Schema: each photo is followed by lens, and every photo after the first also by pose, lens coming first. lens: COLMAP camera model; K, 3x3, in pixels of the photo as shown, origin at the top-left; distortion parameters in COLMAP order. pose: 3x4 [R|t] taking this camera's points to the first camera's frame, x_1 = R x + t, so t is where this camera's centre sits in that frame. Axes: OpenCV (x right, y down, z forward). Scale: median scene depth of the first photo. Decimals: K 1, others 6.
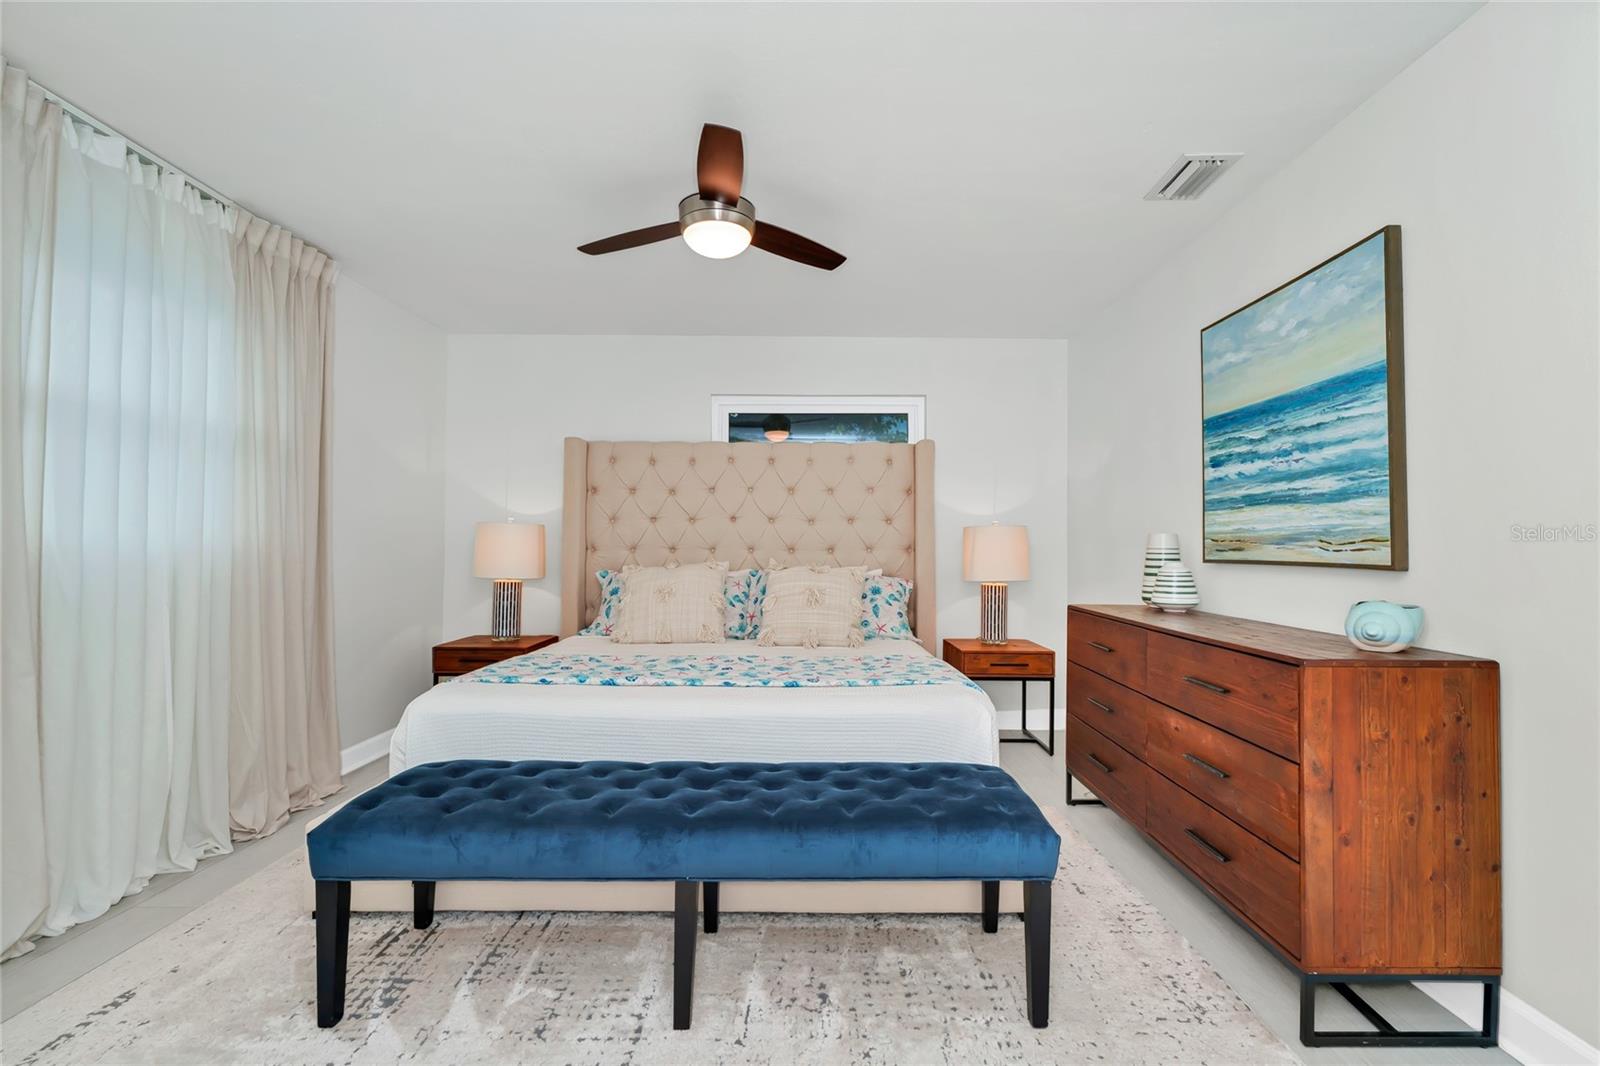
lens RADIAL K [[706.0, 0, 828.0], [0, 706.0, 544.6], [0, 0, 1]] dist [-0.002896, -0.000530]
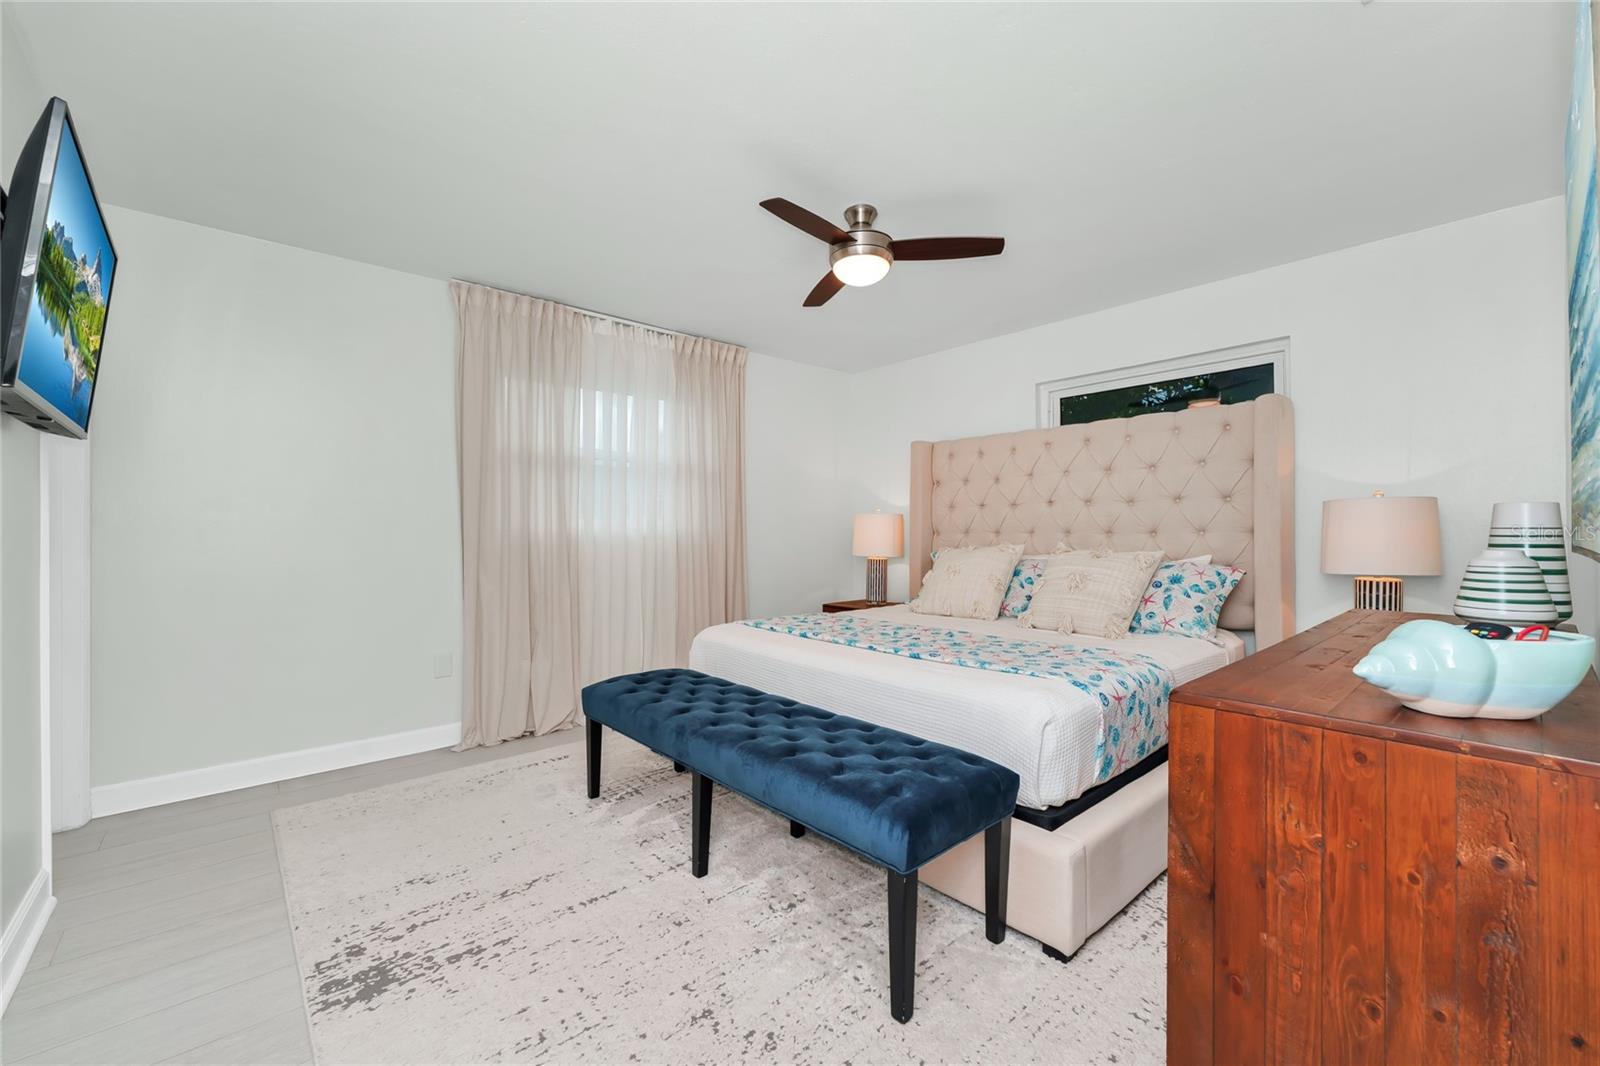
lens RADIAL K [[646.6, 0, 800.0], [0, 646.6, 533.0], [0, 0, 1]] dist [-0.000087, -0.001197]
pose [[0.658165, -0.004571, -0.752860, 0.476006], [0.008813, 0.999960, 0.001633, 0.003653], [0.752822, -0.007710, 0.658179, 0.167824]]
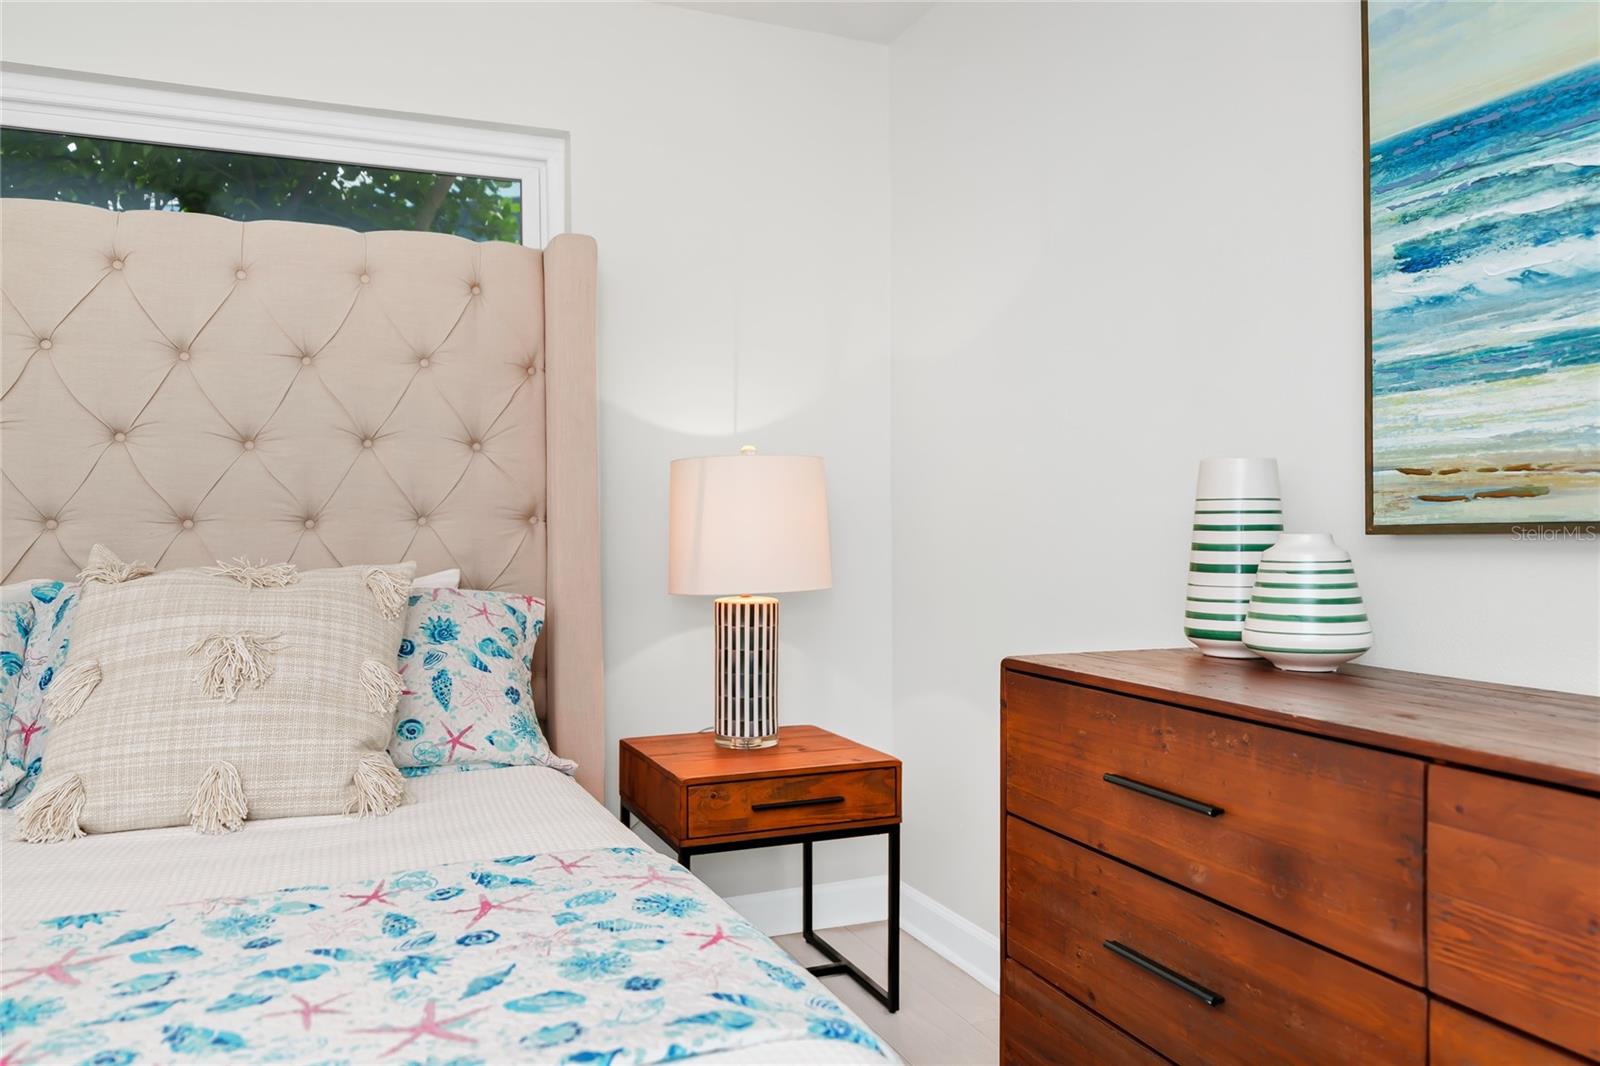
lens RADIAL K [[1134.7, 0, 825.7], [0, 1134.7, 533.8], [0, 0, 1]] dist [-0.003529, -0.002692]
pose [[0.925038, -0.011702, 0.379695, 0.039971], [0.008556, 0.999914, 0.009972, 0.015938], [-0.379779, -0.005975, 0.925058, 0.517422]]
